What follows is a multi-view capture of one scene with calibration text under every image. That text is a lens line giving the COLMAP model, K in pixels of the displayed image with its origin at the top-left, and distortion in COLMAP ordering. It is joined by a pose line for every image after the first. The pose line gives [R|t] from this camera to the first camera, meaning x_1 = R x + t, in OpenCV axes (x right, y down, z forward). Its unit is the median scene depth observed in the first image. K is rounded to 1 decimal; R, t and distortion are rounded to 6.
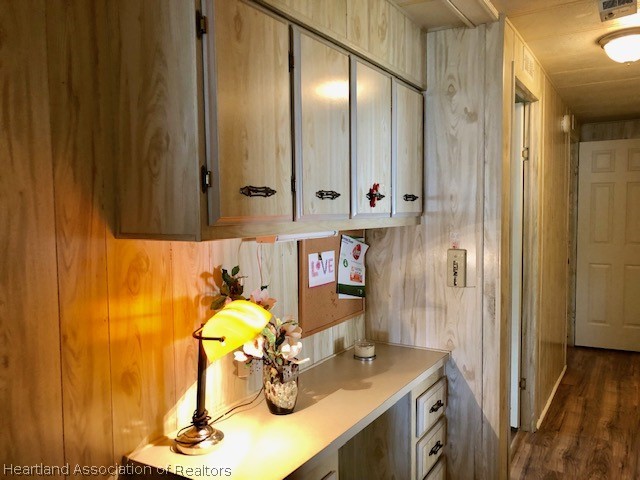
lens RADIAL K [[522.2, 0, 324.7], [0, 522.2, 240.0], [0, 0, 1]] dist [0.006930, -0.002811]
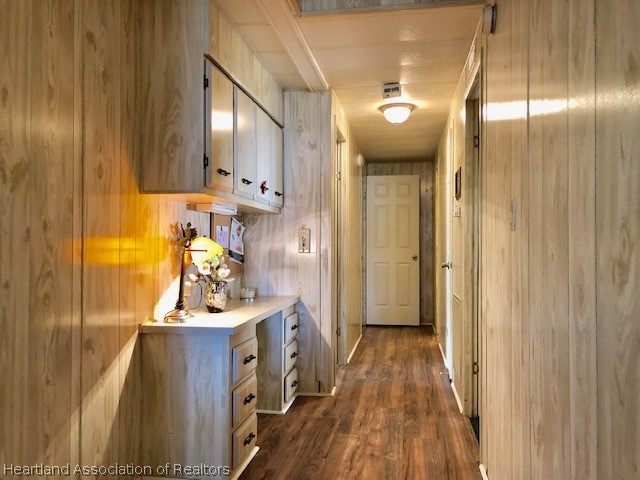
lens RADIAL K [[522.5, 0, 324.5], [0, 522.5, 238.2], [0, 0, 1]] dist [0.039414, -0.042404]
pose [[0.926594, 0.016446, 0.375704, -0.281123], [0.011631, 0.997312, -0.072341, 0.159759], [-0.375884, 0.071401, 0.923912, -0.473751]]
